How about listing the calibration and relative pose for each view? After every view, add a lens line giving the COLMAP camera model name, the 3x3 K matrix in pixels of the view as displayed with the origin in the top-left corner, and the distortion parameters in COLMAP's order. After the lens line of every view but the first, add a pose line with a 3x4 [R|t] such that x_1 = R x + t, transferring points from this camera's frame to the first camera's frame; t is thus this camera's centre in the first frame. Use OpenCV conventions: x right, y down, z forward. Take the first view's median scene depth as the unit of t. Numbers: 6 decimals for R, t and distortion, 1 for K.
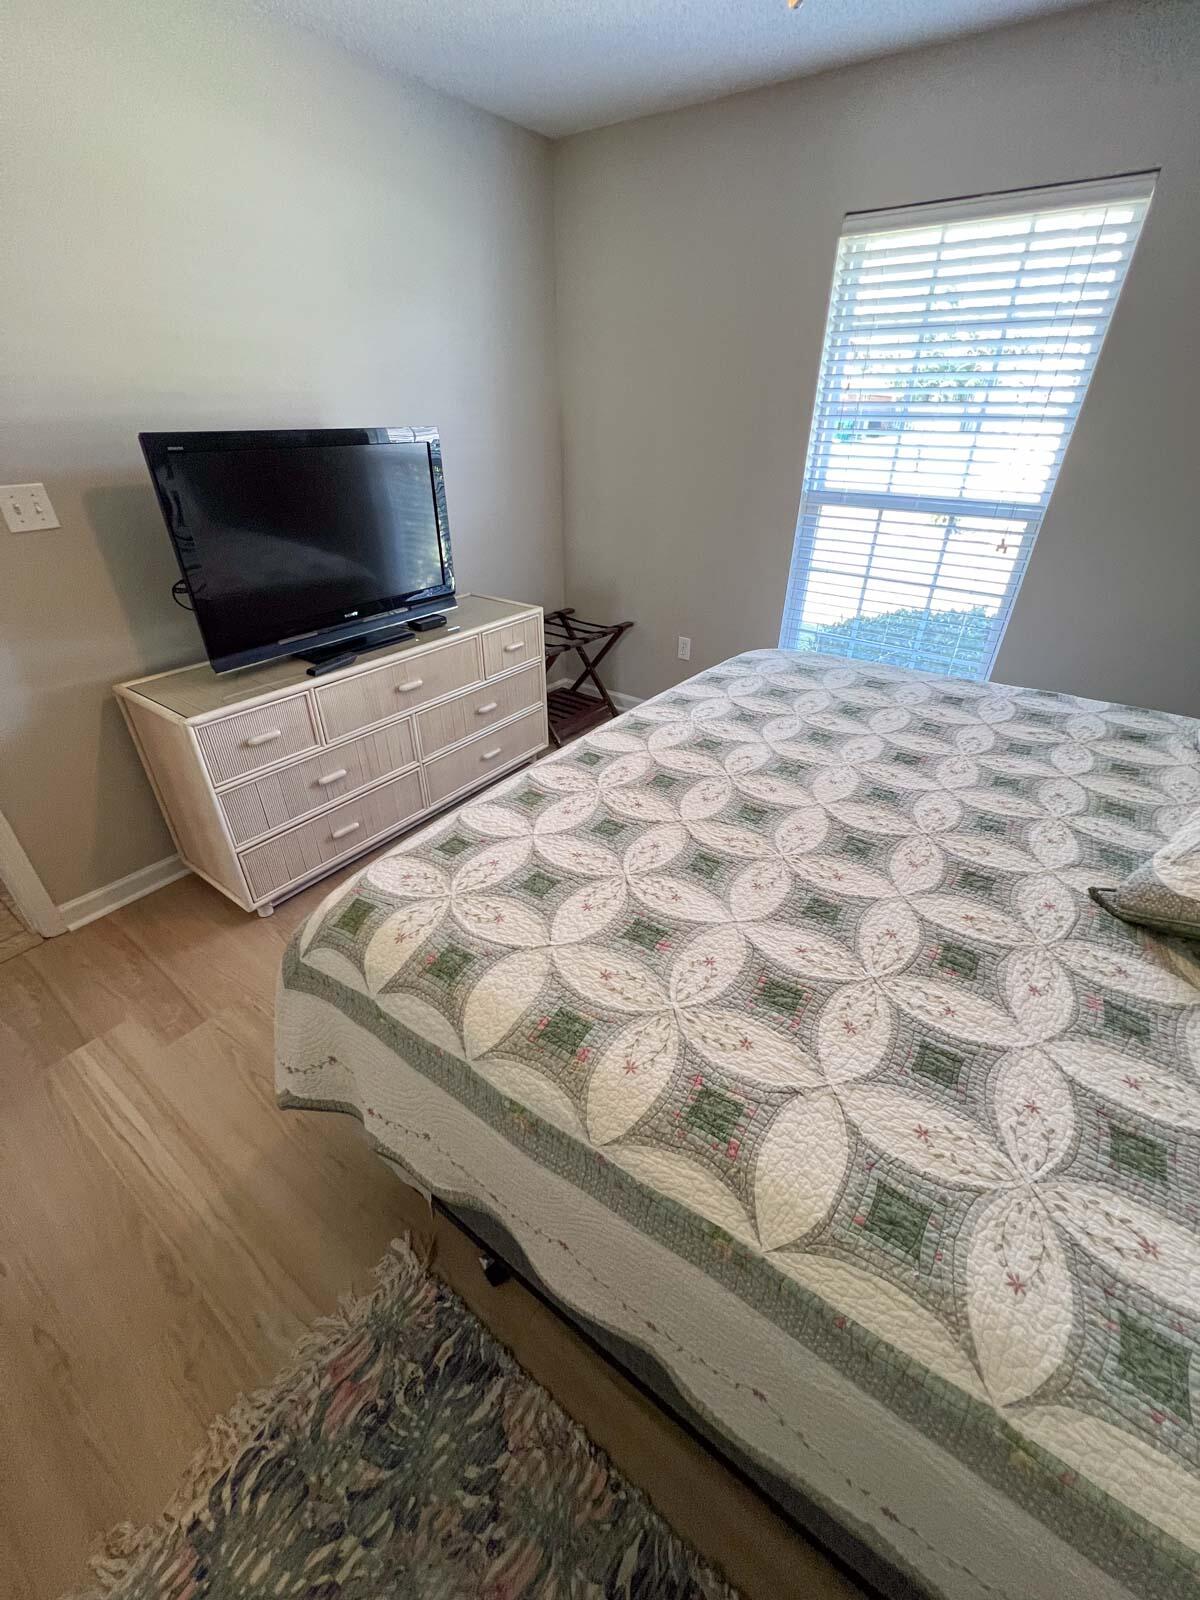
lens RADIAL K [[654.7, 0, 600.0], [0, 654.7, 800.0], [0, 0, 1]] dist [-0.013479, 0.004630]
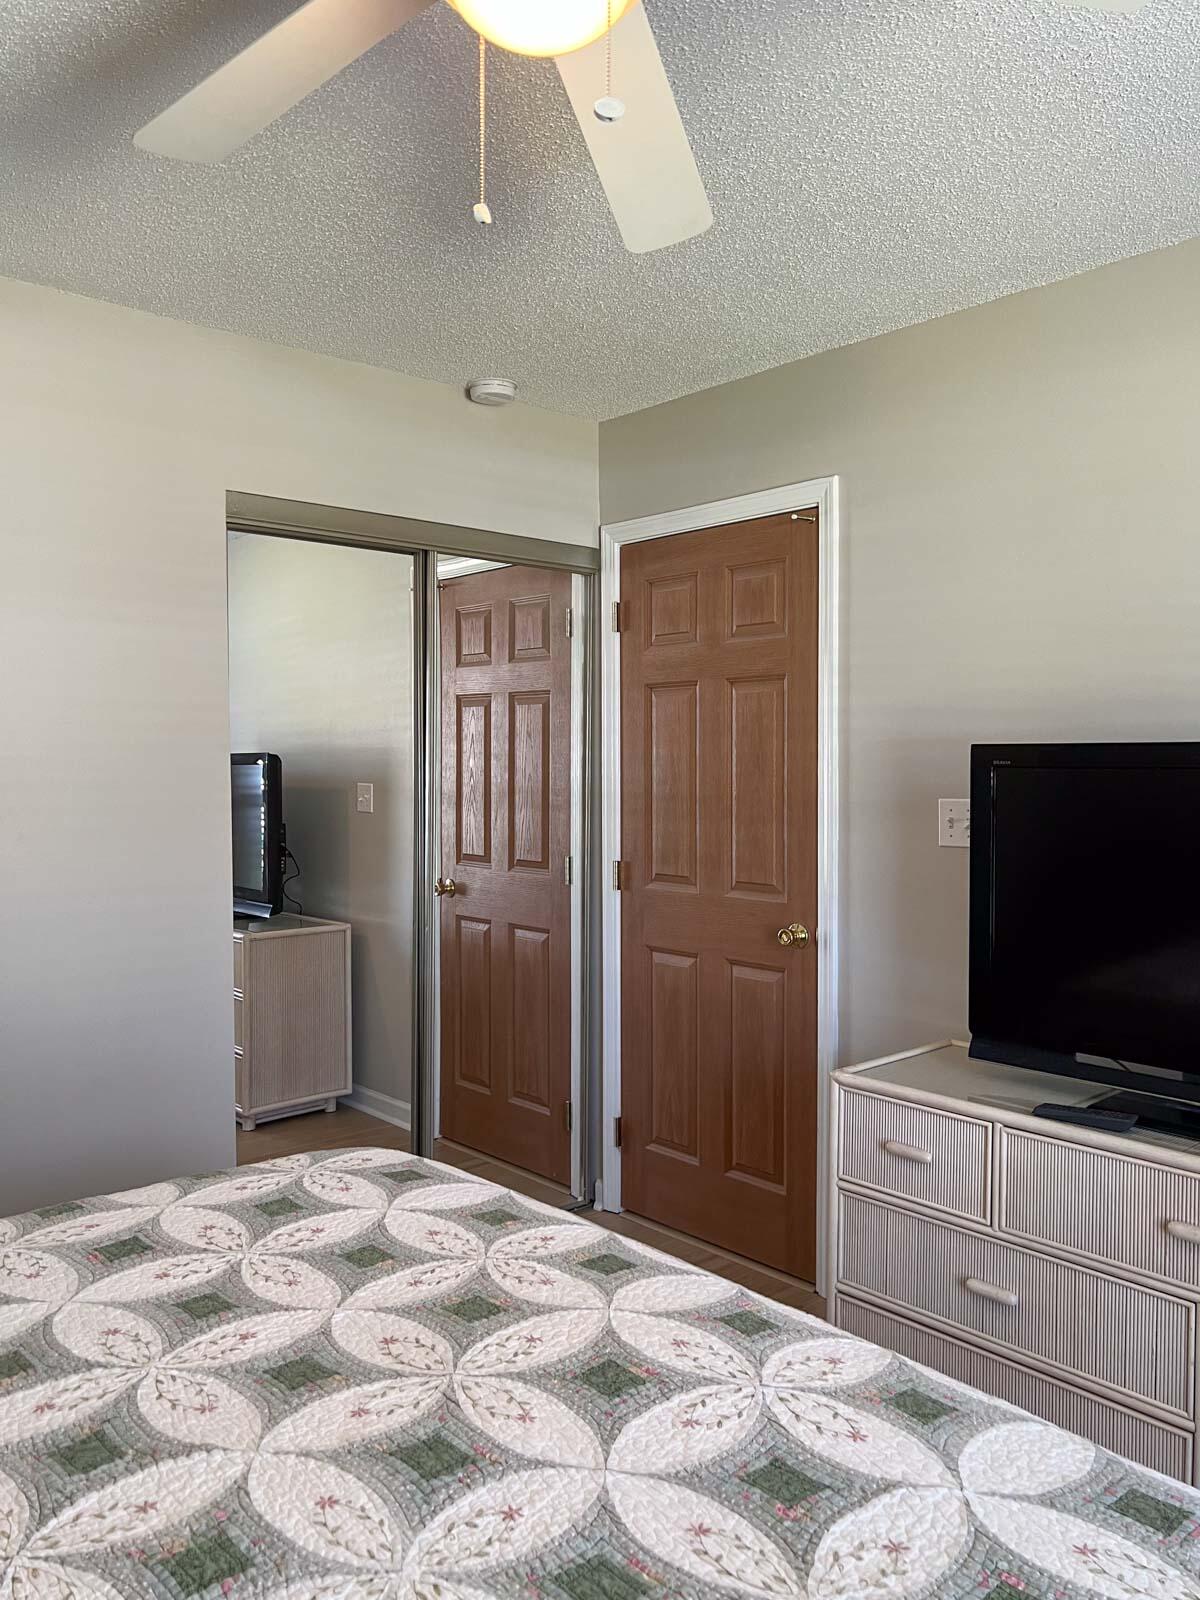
lens RADIAL K [[1232.6, 0, 600.0], [0, 1232.6, 800.0], [0, 0, 1]] dist [-0.004610, -0.003048]
pose [[-0.224590, 0.016155, -0.974319, 1.104072], [-0.501379, 0.855443, 0.129757, -0.594457], [0.835571, 0.517645, -0.184025, 1.171738]]
